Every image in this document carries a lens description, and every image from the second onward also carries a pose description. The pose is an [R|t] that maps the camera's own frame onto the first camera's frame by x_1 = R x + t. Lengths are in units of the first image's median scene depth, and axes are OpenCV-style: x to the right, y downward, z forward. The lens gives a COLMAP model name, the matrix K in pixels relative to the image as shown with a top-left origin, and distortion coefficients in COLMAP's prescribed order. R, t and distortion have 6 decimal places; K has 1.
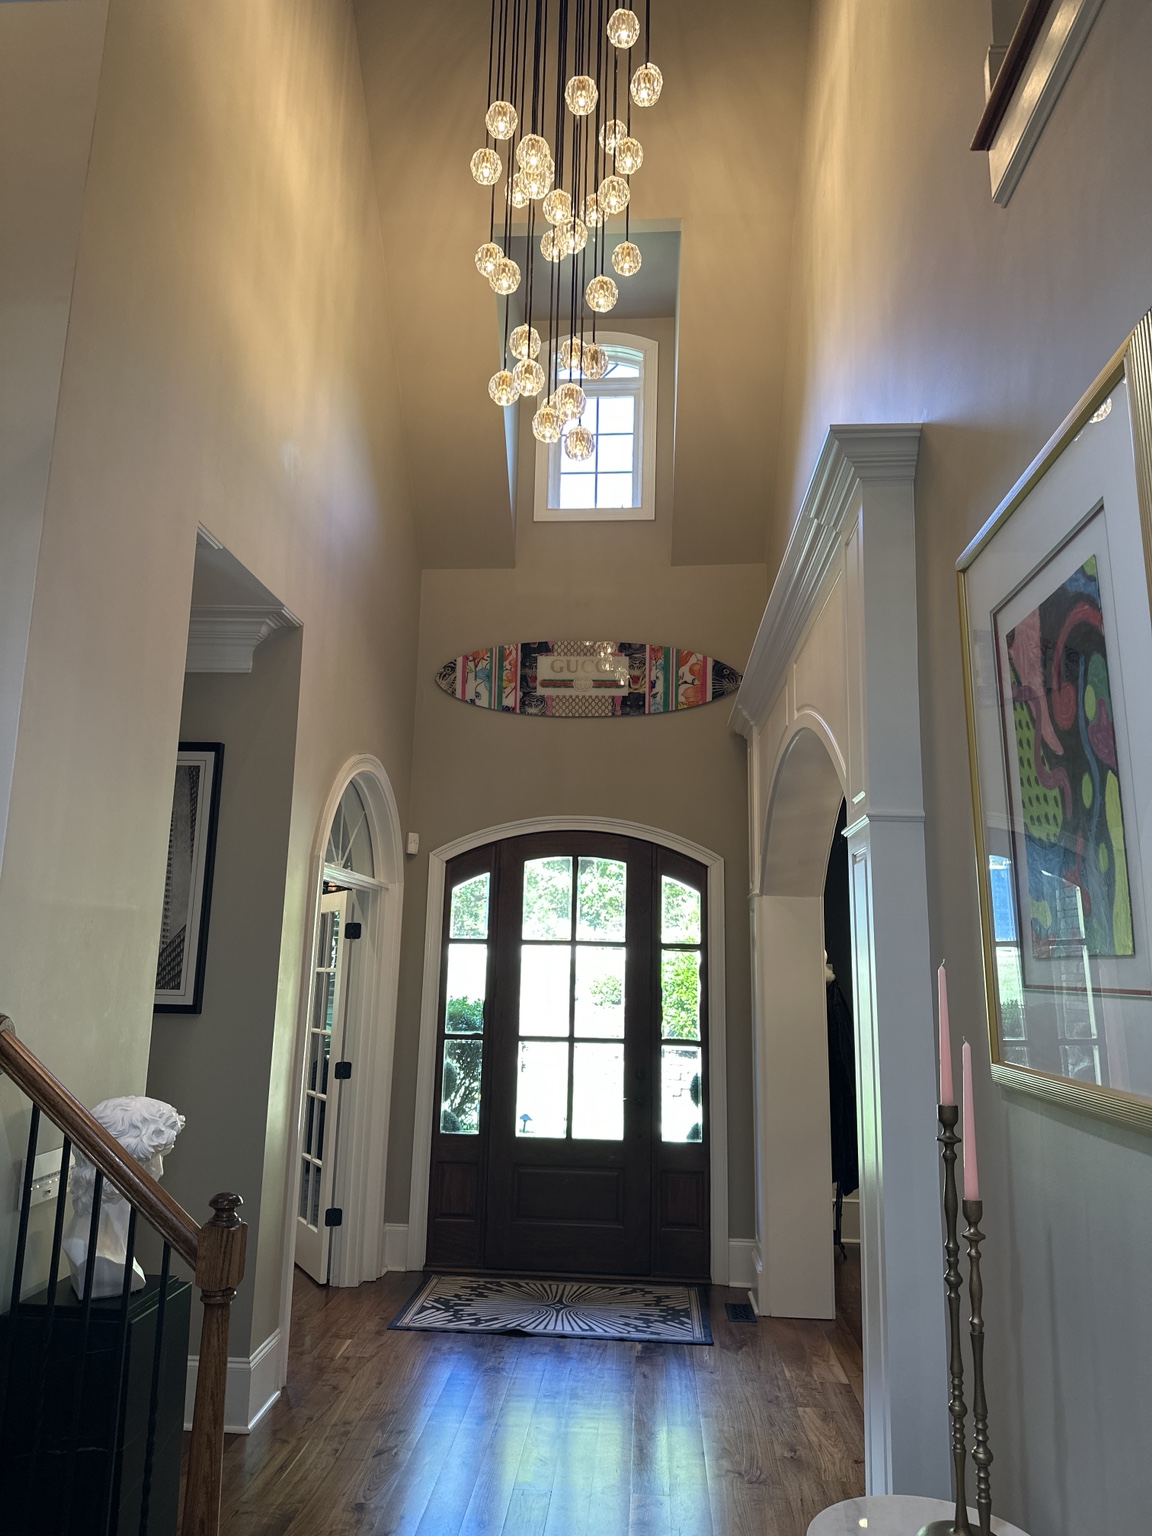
lens RADIAL K [[1053.8, 0, 576.0], [0, 1053.8, 768.0], [0, 0, 1]] dist [0.002200, 0.001054]
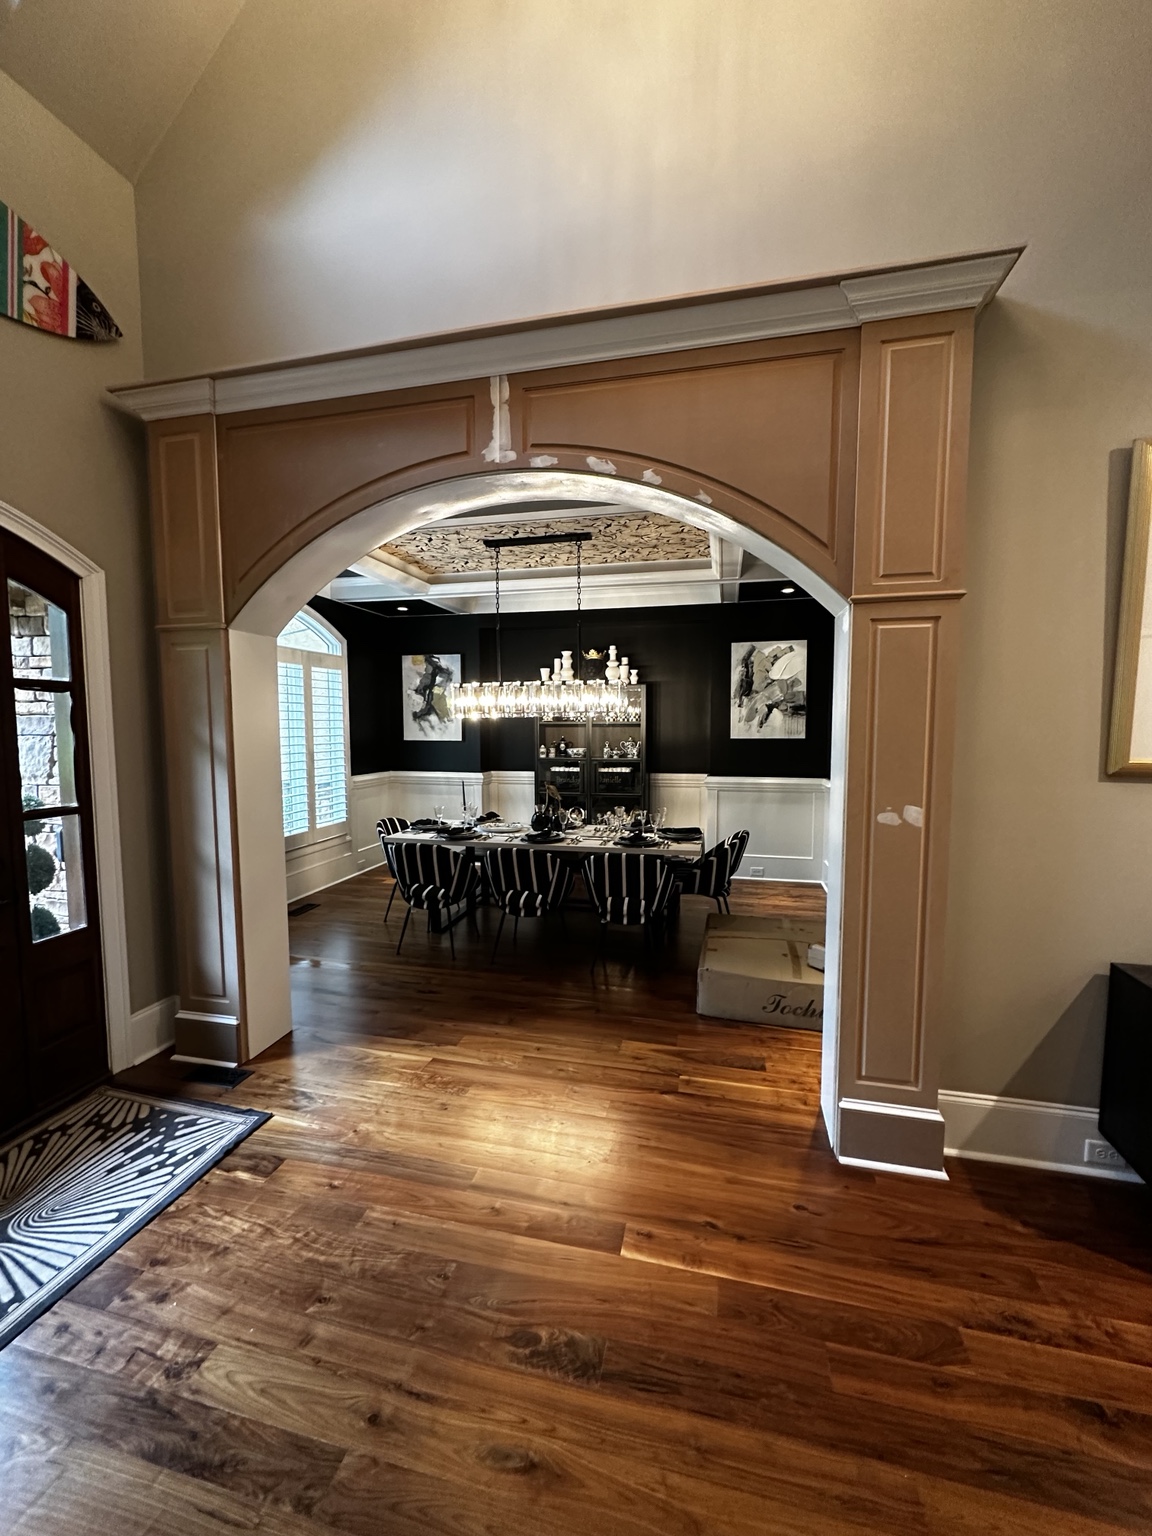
lens RADIAL K [[610.6, 0, 576.0], [0, 610.6, 768.0], [0, 0, 1]] dist [0.000516, 0.000454]
pose [[0.172227, -0.097397, 0.980231, -0.278964], [-0.201911, 0.970481, 0.131904, 0.107597], [-0.964142, -0.220637, 0.147477, 0.631406]]
